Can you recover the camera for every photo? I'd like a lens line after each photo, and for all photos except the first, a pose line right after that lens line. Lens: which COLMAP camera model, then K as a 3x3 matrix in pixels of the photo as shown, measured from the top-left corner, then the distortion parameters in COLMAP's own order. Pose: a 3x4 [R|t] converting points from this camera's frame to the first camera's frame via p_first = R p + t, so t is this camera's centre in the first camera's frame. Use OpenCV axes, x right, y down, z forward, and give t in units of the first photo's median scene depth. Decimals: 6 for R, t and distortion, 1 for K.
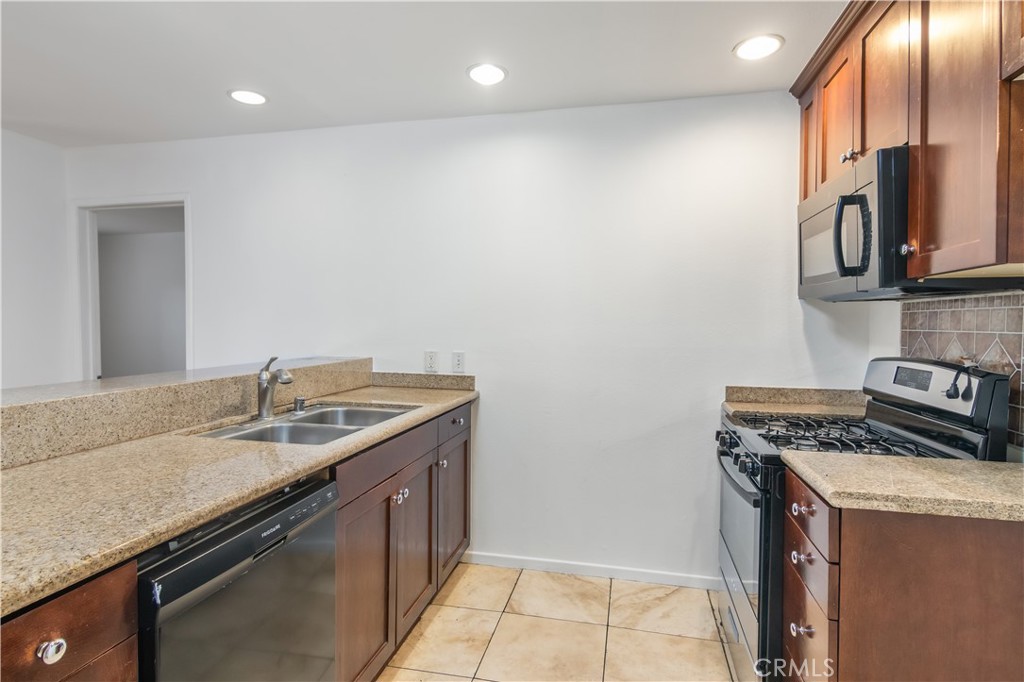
lens RADIAL K [[533.3, 0, 509.3], [0, 533.3, 327.9], [0, 0, 1]] dist [0.000424, 0.000278]
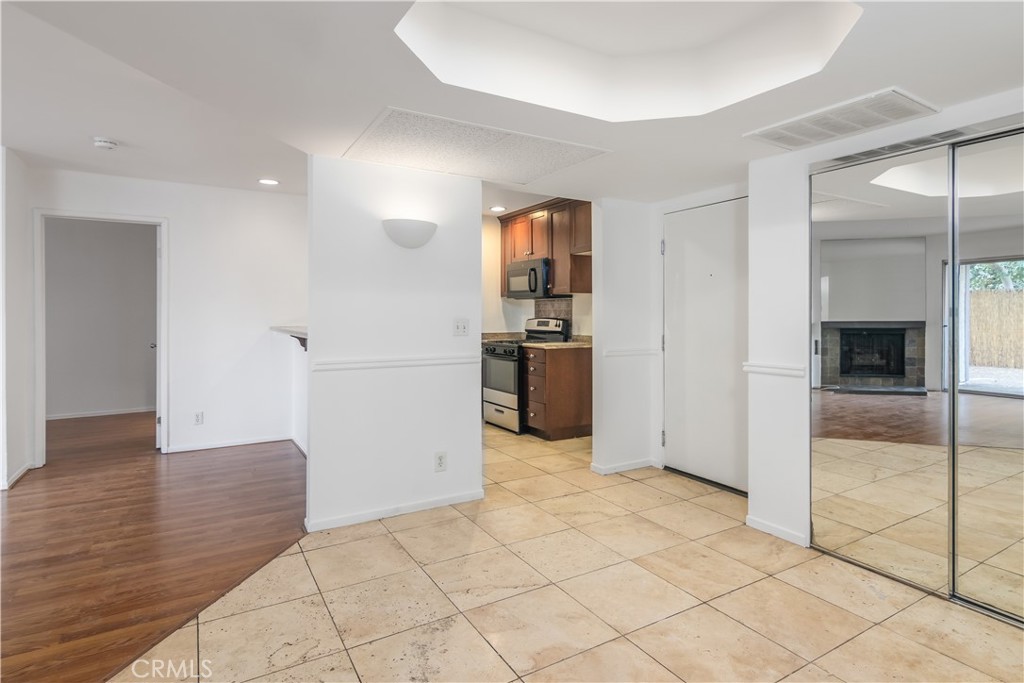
lens RADIAL K [[538.5, 0, 511.3], [0, 538.5, 310.7], [0, 0, 1]] dist [-0.003482, -0.000906]
pose [[0.731451, -0.003464, 0.681885, -1.363978], [0.012280, 0.999892, -0.008093, 0.033273], [-0.681783, 0.014293, 0.731414, -1.065105]]
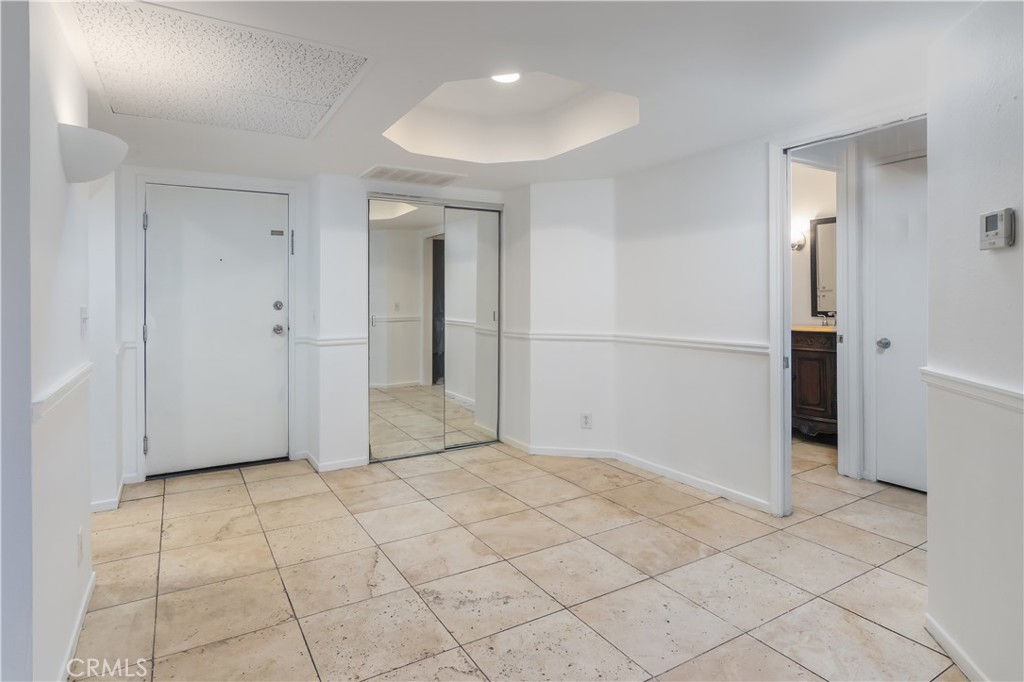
lens RADIAL K [[556.5, 0, 511.7], [0, 556.5, 292.6], [0, 0, 1]] dist [-0.002643, -0.000481]
pose [[-0.685738, 0.003913, 0.727838, -1.660640], [0.009339, 0.999951, 0.003423, 0.020387], [-0.727789, 0.009145, -0.685741, 0.325814]]
